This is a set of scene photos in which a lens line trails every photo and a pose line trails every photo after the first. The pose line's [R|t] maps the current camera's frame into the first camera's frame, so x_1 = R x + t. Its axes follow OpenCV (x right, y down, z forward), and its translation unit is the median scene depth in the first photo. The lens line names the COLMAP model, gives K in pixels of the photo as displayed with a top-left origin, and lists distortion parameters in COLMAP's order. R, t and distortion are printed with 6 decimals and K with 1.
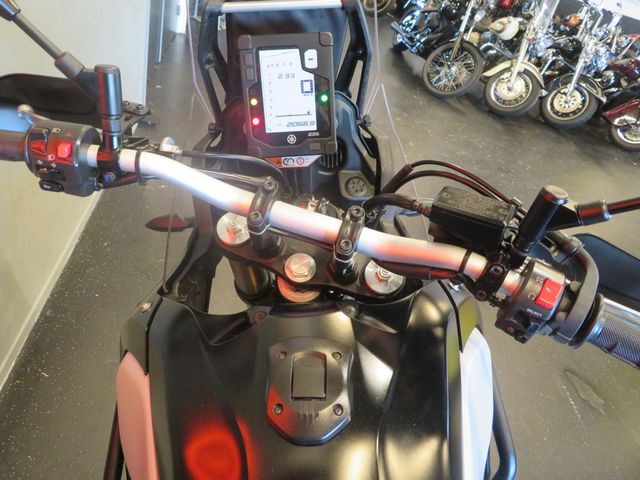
lens RADIAL K [[458.2, 0, 320.5], [0, 458.2, 240.2], [0, 0, 1]] dist [-0.004610, 0.003296]
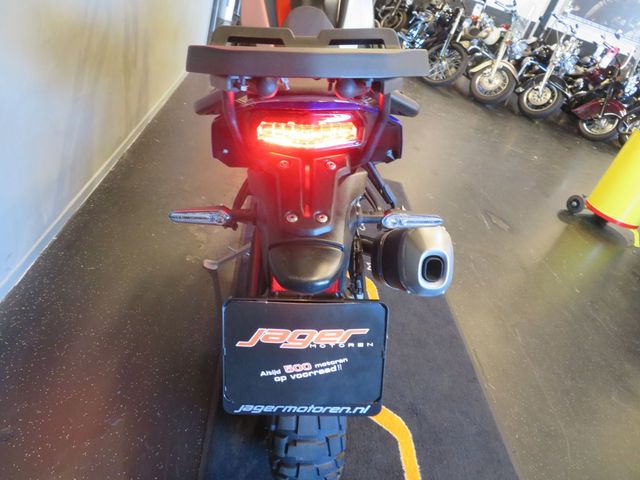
lens RADIAL K [[458.2, 0, 323.4], [0, 458.2, 241.7], [0, 0, 1]] dist [-0.004610, 0.003296]
pose [[0.998123, 0.055562, -0.025751, 0.025053], [-0.057493, 0.995007, -0.081579, 0.219597], [0.021090, 0.082907, 0.996334, -0.189623]]
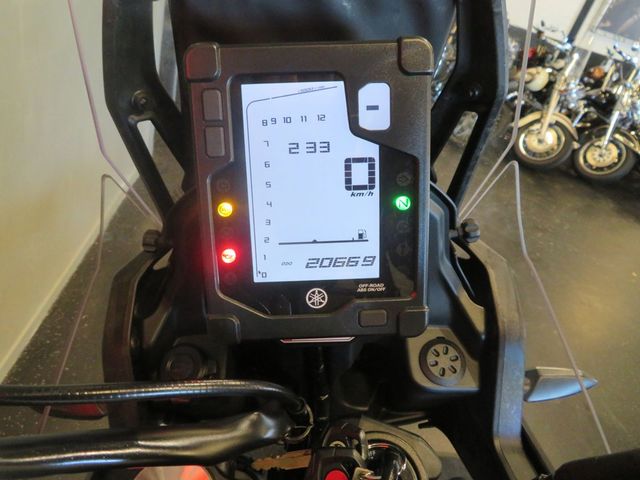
lens RADIAL K [[458.2, 0, 317.2], [0, 458.2, 239.0], [0, 0, 1]] dist [-0.004610, 0.003296]
pose [[0.999007, 0.027035, -0.035417, -0.005727], [-0.030280, 0.995059, -0.094558, -0.027060], [0.032686, 0.095536, 0.994889, 0.068485]]
